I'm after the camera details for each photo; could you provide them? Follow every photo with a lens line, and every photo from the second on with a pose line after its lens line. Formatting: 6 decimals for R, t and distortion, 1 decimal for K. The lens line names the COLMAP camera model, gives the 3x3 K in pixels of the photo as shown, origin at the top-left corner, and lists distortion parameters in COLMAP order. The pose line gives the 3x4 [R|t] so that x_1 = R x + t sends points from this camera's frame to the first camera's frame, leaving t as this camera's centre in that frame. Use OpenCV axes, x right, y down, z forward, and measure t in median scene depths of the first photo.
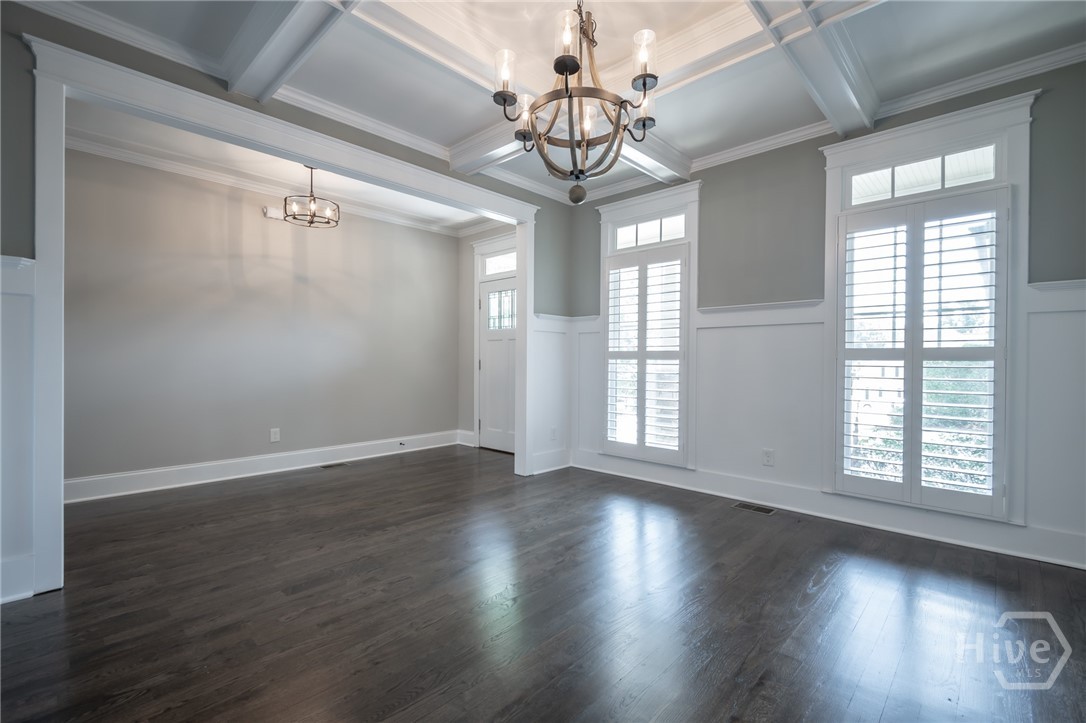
lens RADIAL K [[483.3, 0, 551.1], [0, 483.3, 368.6], [0, 0, 1]] dist [0.001242, -0.002278]
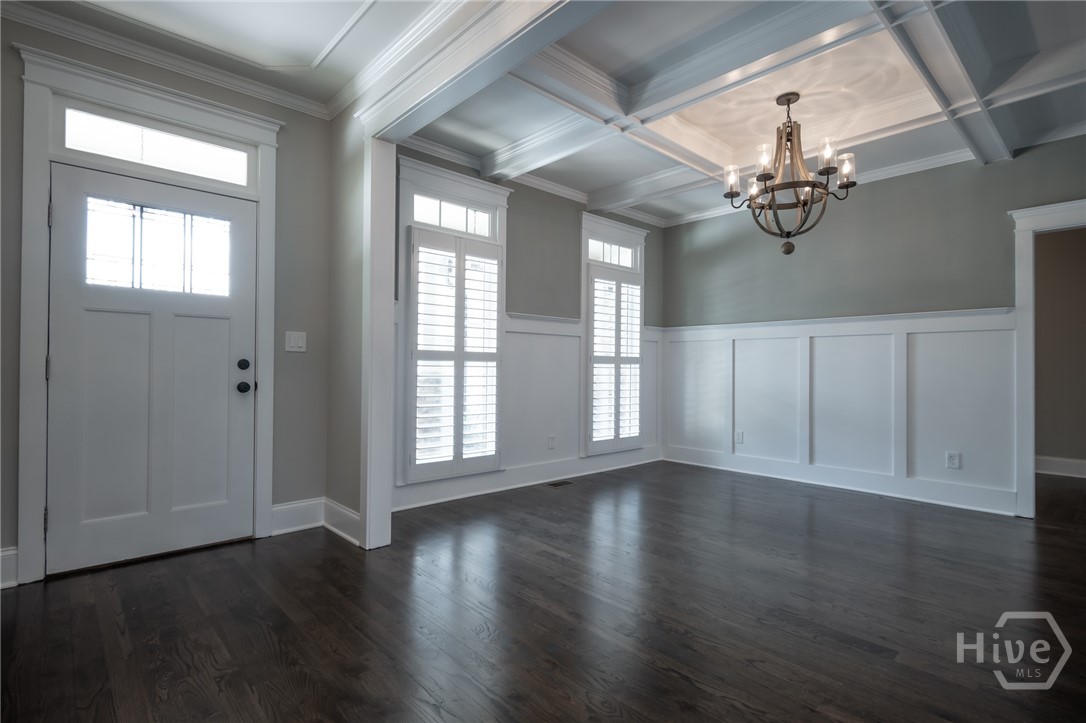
lens RADIAL K [[526.2, 0, 550.2], [0, 526.2, 363.0], [0, 0, 1]] dist [0.010313, -0.002217]
pose [[0.074470, -0.002221, 0.997221, -0.813257], [0.000571, 0.999997, 0.002185, -0.018609], [-0.997223, 0.000406, 0.074471, 0.826592]]
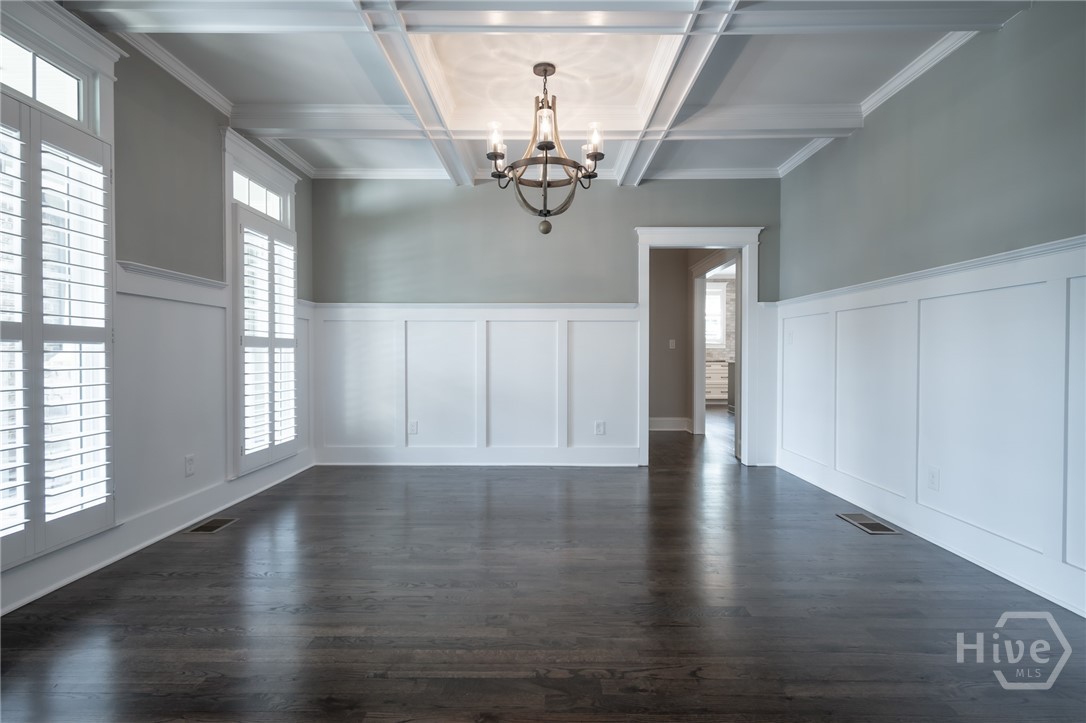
lens RADIAL K [[536.4, 0, 542.2], [0, 536.4, 363.2], [0, 0, 1]] dist [0.004573, -0.002553]
pose [[-0.670890, -0.025621, 0.741115, -0.563560], [-0.003677, 0.999506, 0.031226, -0.017067], [-0.741548, 0.018224, -0.670652, 1.063981]]
